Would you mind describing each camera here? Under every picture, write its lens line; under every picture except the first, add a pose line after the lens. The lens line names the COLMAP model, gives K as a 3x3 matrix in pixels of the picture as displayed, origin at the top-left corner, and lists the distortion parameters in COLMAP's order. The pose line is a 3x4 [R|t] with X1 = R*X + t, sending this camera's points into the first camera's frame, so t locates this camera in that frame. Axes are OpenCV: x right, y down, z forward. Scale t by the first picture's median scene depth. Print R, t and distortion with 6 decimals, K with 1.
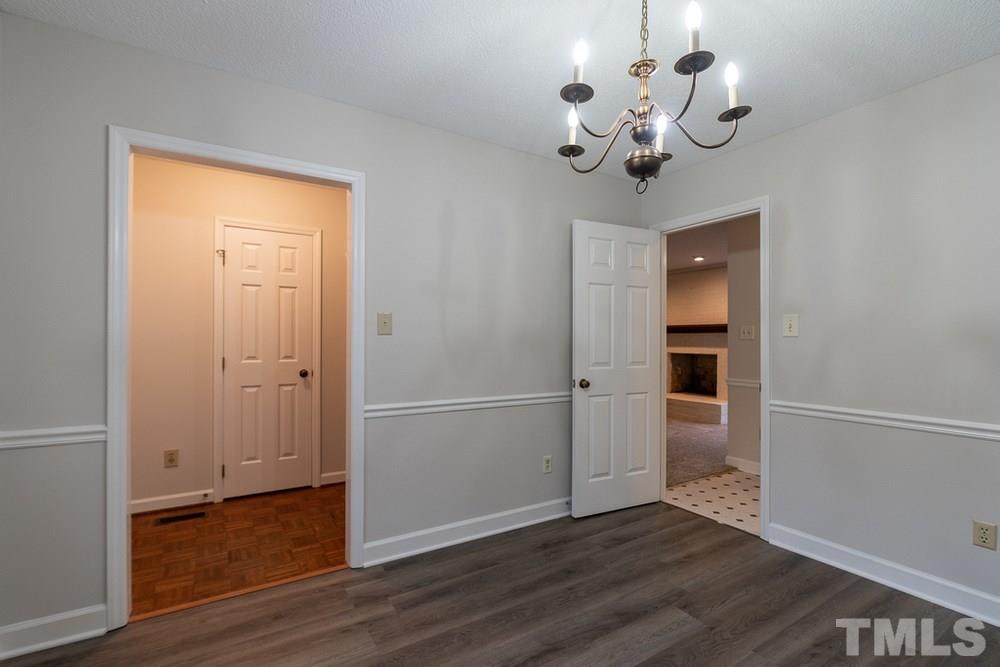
lens RADIAL K [[451.9, 0, 499.6], [0, 451.9, 343.9], [0, 0, 1]] dist [0.000128, 0.000091]
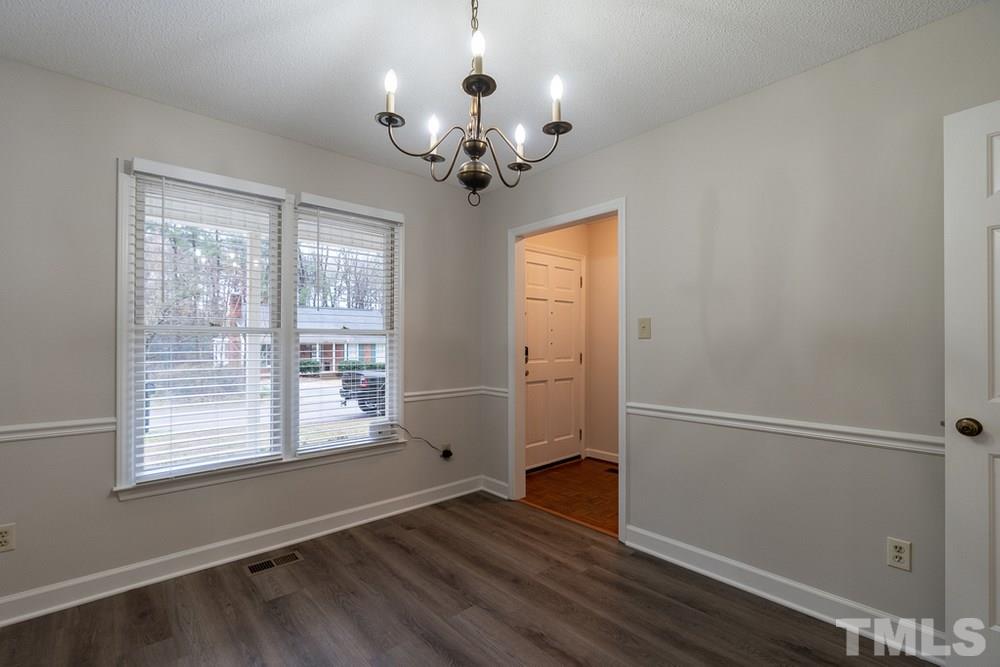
lens RADIAL K [[457.7, 0, 494.4], [0, 457.7, 345.1], [0, 0, 1]] dist [-0.001602, 0.000313]
pose [[0.160831, -0.001568, -0.986981, 0.836222], [-0.007473, 0.999968, -0.002806, 0.000999], [0.986954, 0.007828, 0.160815, 0.524957]]
